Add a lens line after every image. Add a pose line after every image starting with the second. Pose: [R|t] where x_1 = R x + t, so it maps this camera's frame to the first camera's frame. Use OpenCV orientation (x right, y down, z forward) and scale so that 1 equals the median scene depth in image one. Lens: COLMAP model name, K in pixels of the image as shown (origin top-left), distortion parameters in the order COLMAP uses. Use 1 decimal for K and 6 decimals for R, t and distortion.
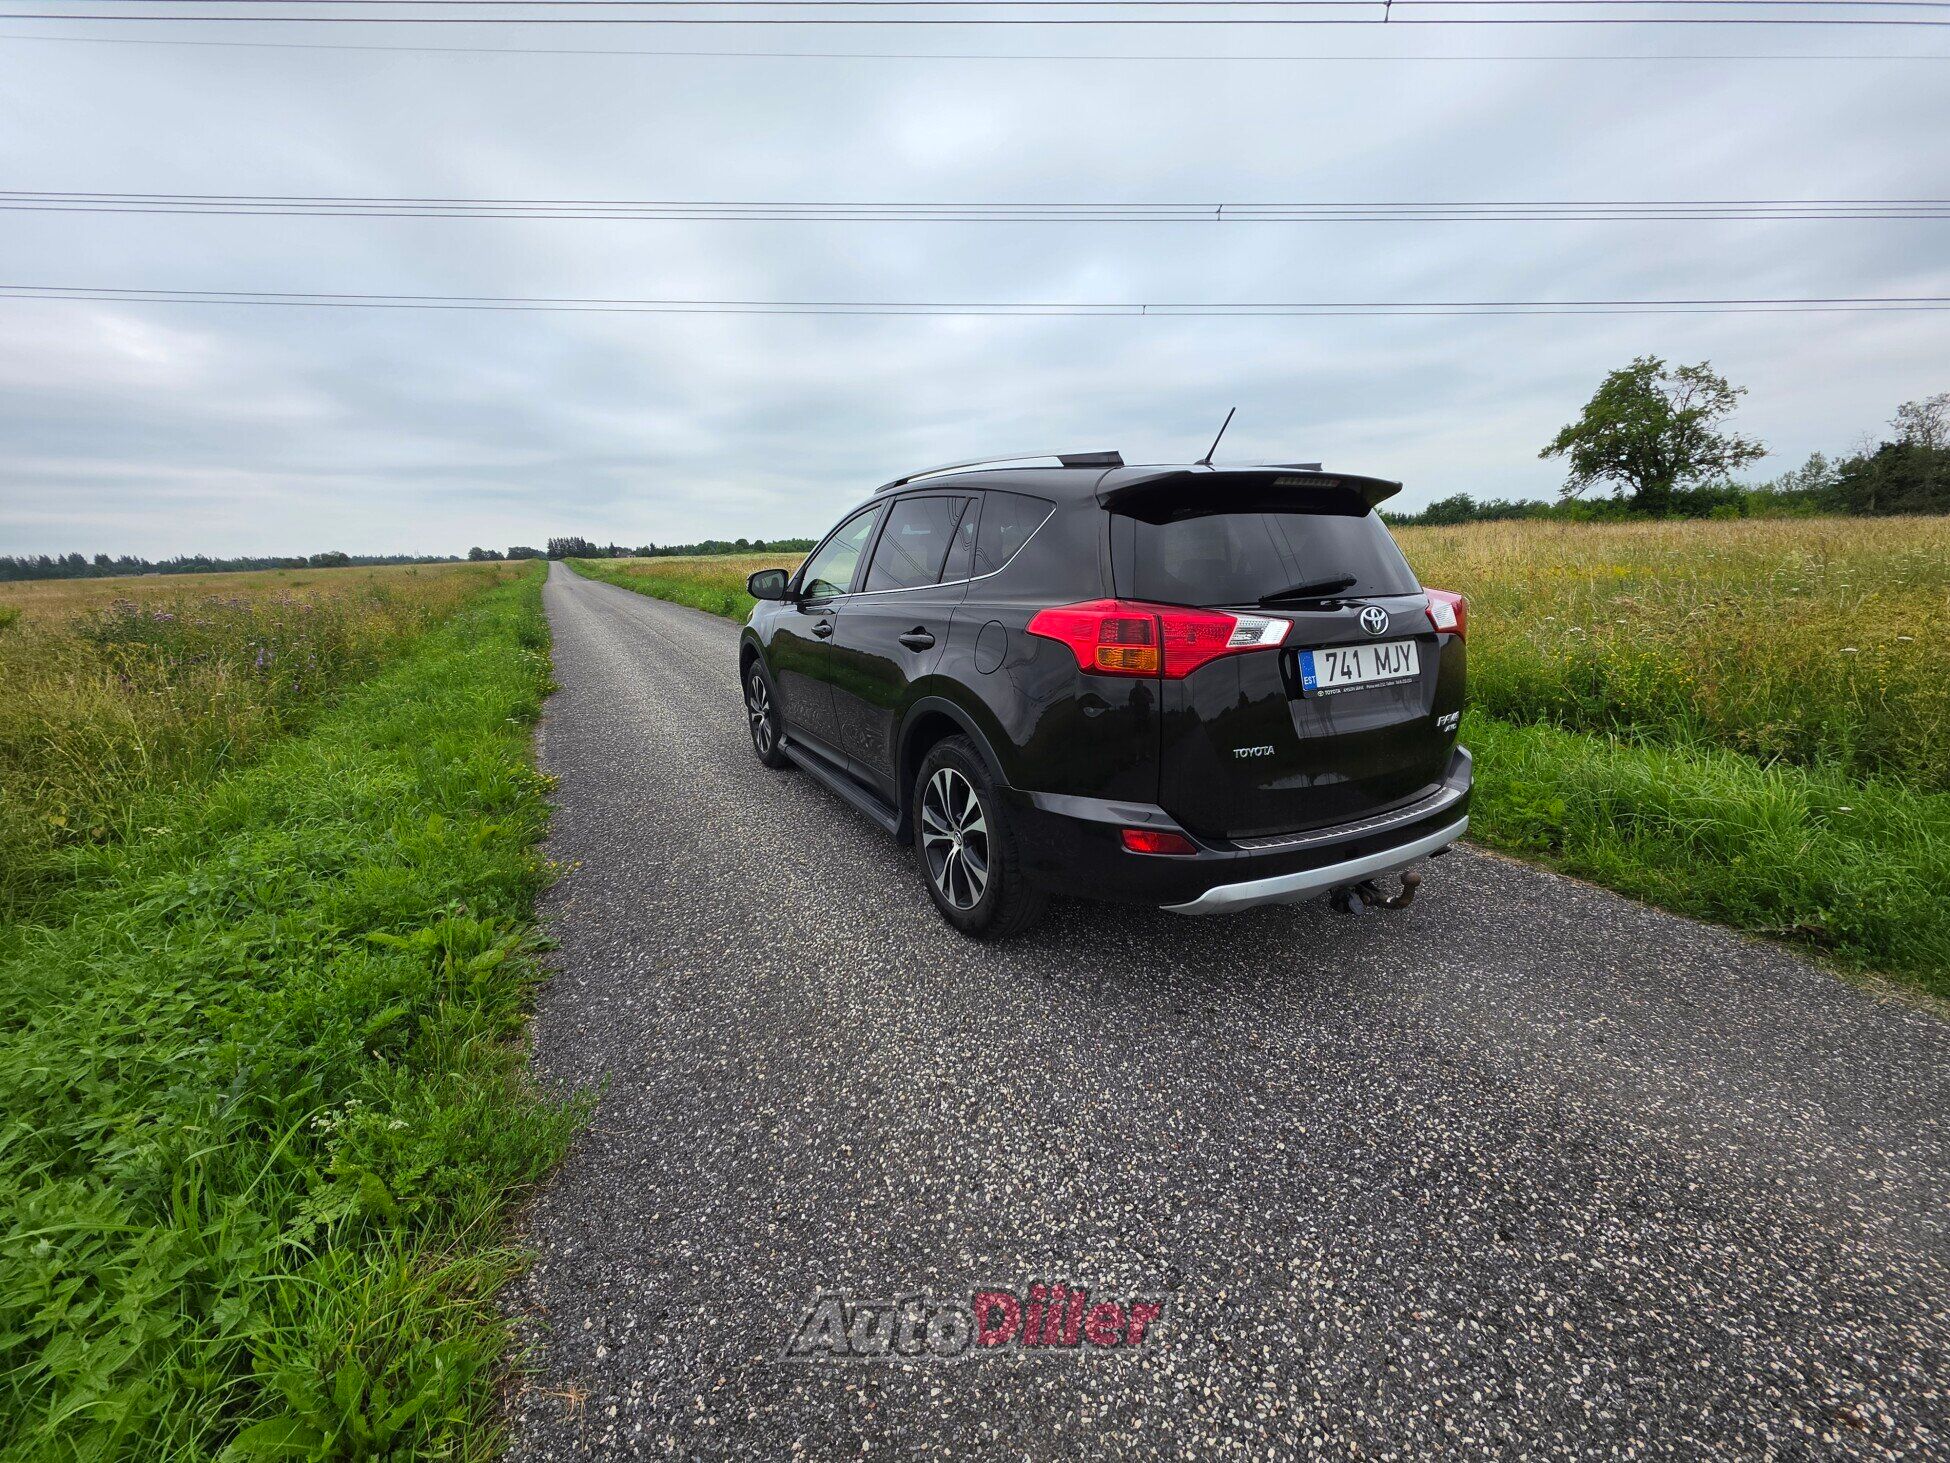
lens RADIAL K [[777.7, 0, 970.8], [0, 777.7, 734.8], [0, 0, 1]] dist [-0.001657, 0.000345]
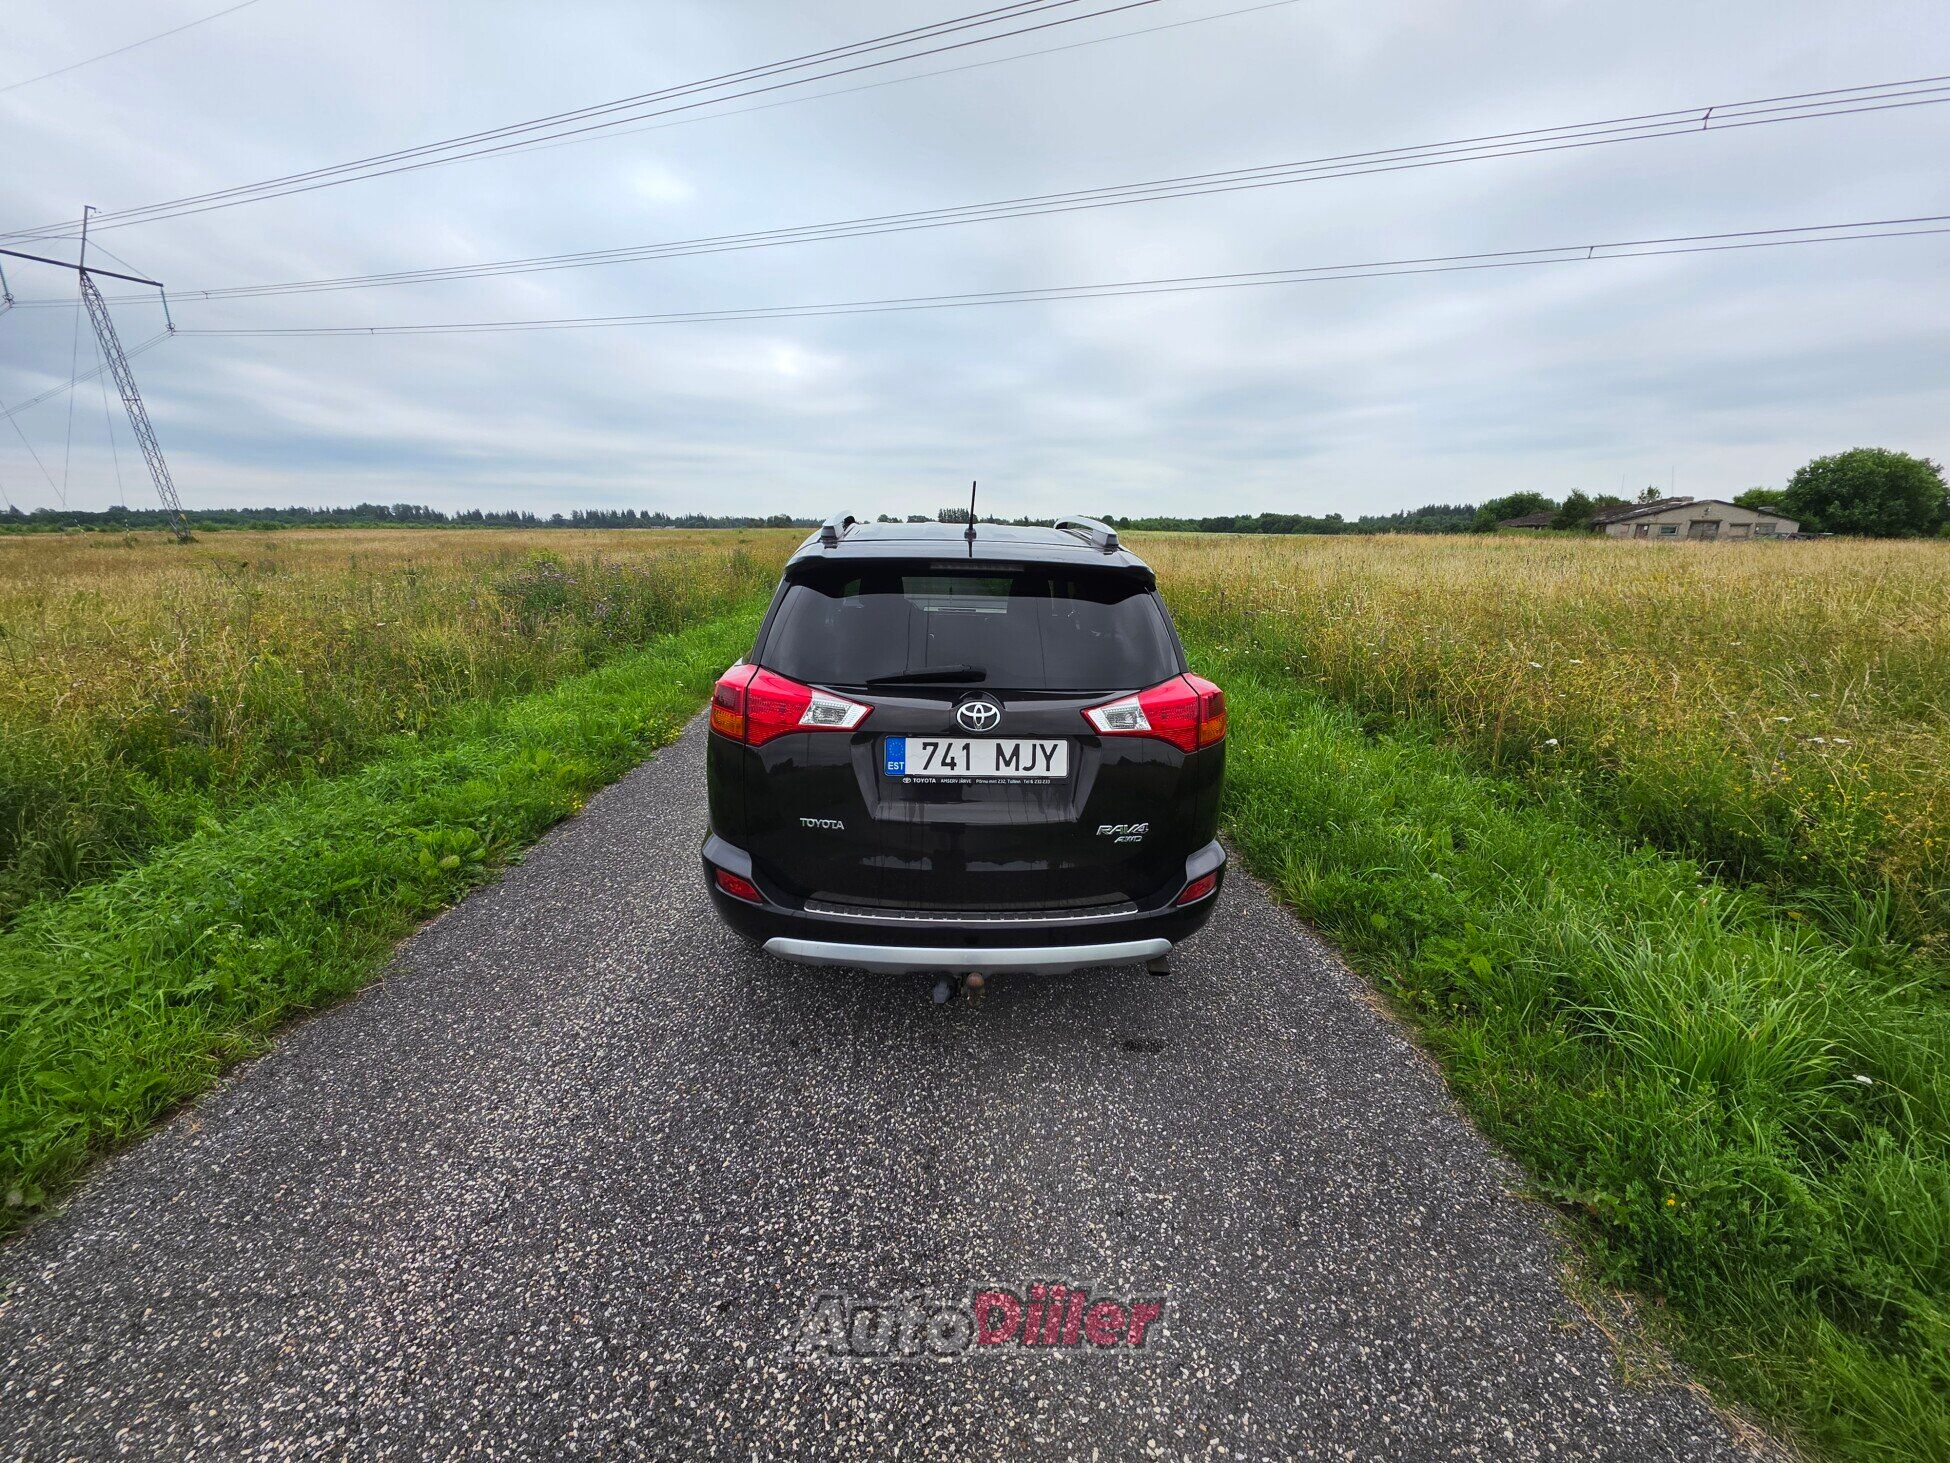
lens RADIAL K [[783.2, 0, 970.7], [0, 783.2, 729.4], [0, 0, 1]] dist [-0.000409, -0.000161]
pose [[0.900526, 0.145940, -0.409578, 0.940202], [-0.138500, 0.989201, 0.047953, -0.180717], [0.412153, 0.013544, 0.911014, 0.092677]]
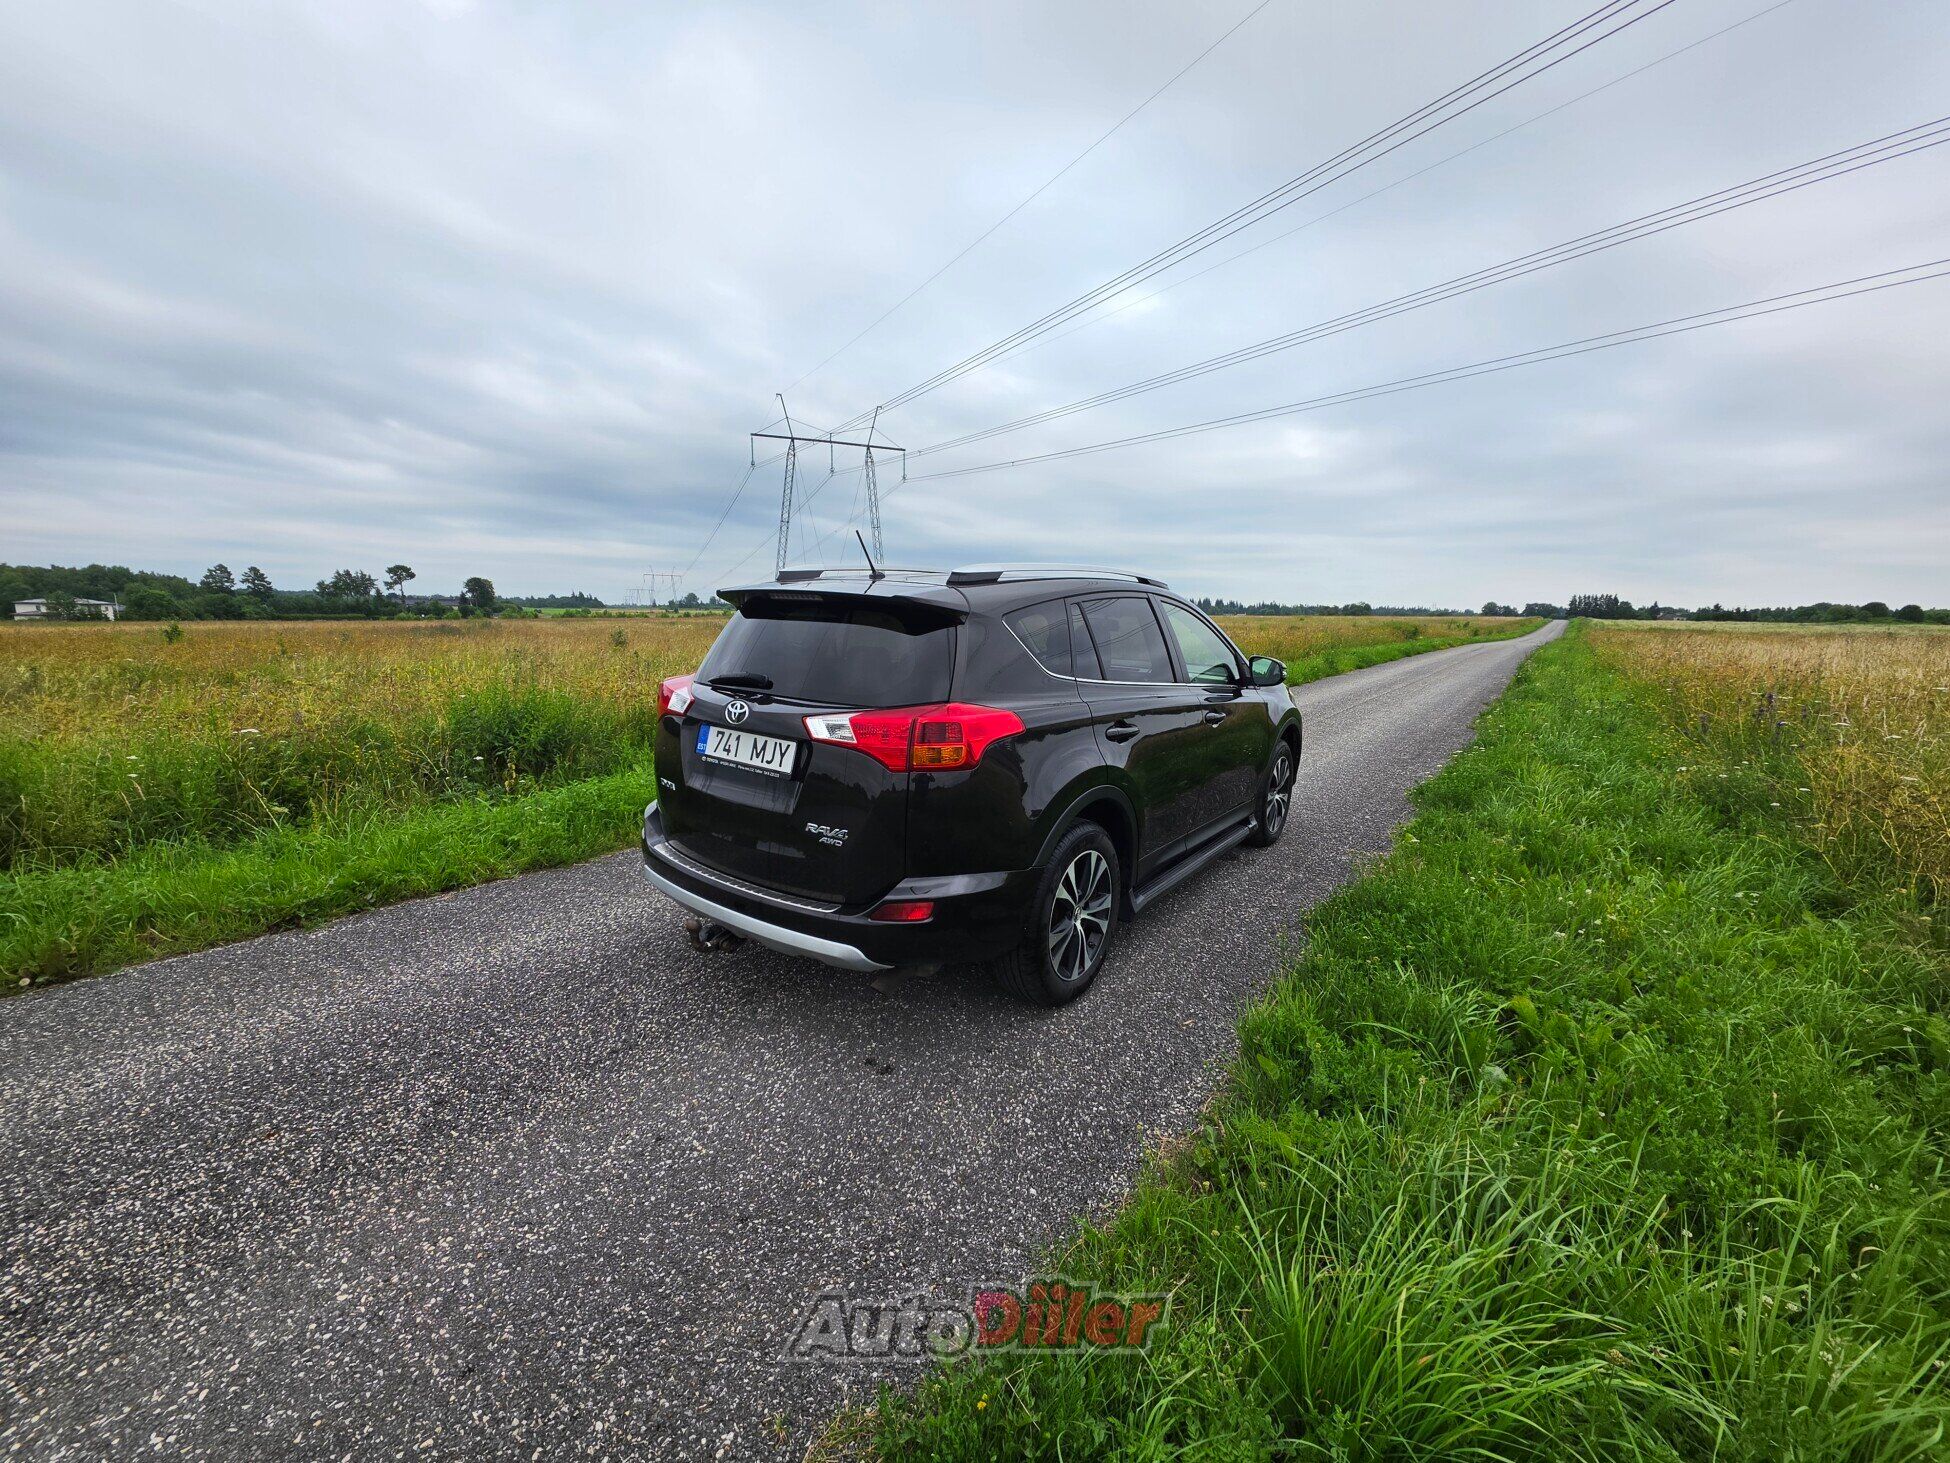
lens RADIAL K [[783.2, 0, 970.7], [0, 783.2, 729.4], [0, 0, 1]] dist [-0.000409, -0.000161]
pose [[0.421381, 0.173756, -0.890082, 1.806565], [-0.240038, 0.967839, 0.075296, -0.307775], [0.874540, 0.181925, 0.449537, 0.791770]]
